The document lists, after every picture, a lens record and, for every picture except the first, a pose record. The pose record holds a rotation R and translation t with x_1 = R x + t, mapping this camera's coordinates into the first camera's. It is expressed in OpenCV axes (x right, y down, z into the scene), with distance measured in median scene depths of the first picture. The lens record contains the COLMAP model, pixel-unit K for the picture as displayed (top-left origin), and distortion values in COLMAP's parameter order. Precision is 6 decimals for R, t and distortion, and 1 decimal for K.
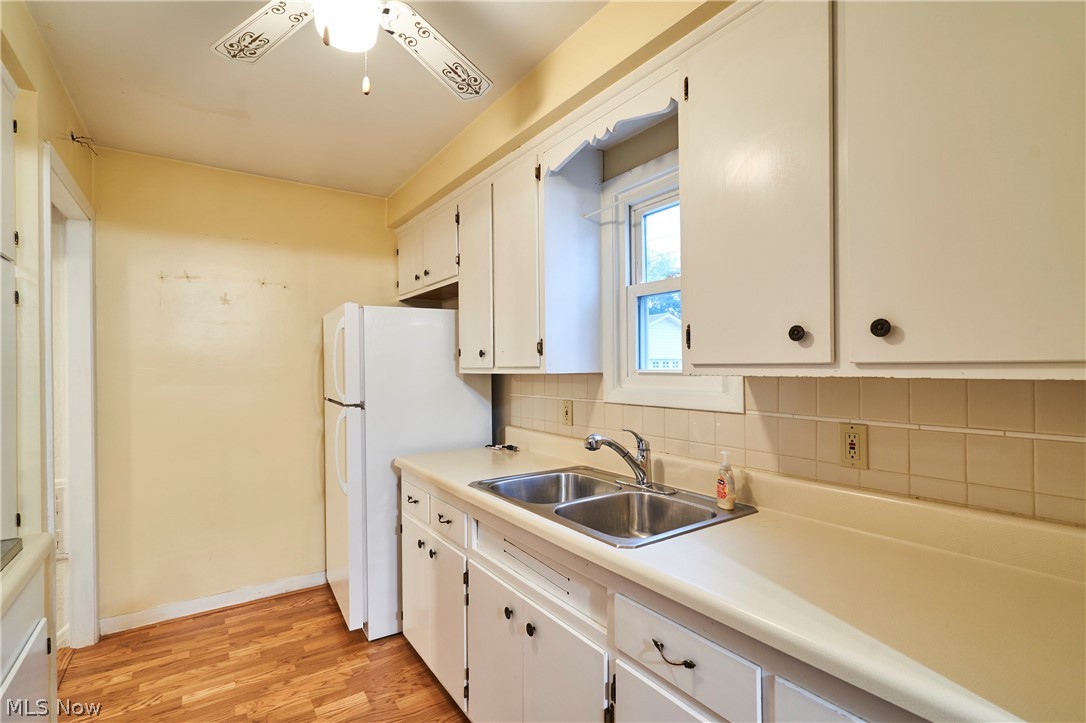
lens RADIAL K [[504.2, 0, 541.4], [0, 504.2, 365.0], [0, 0, 1]] dist [-0.001013, 0.001045]
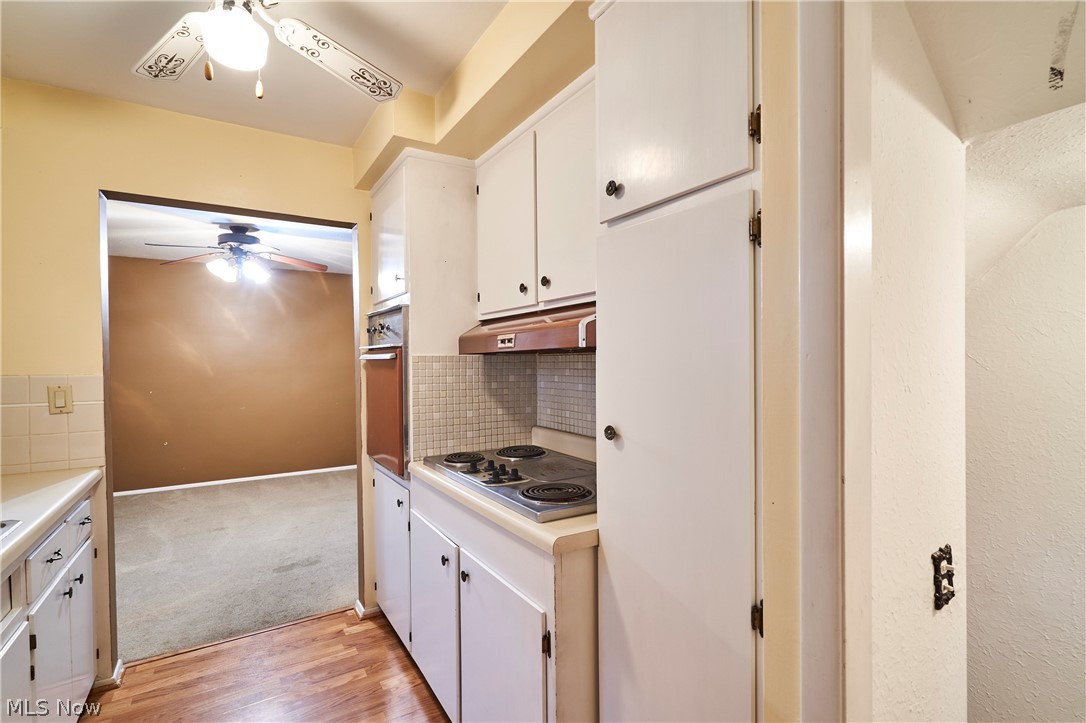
lens RADIAL K [[504.2, 0, 544.0], [0, 504.2, 362.2], [0, 0, 1]] dist [-0.001013, 0.001045]
pose [[-0.998966, 0.014432, 0.043108, -0.730717], [0.014416, 0.999896, -0.000670, 0.006367], [-0.043113, -0.000048, -0.999070, 1.398198]]
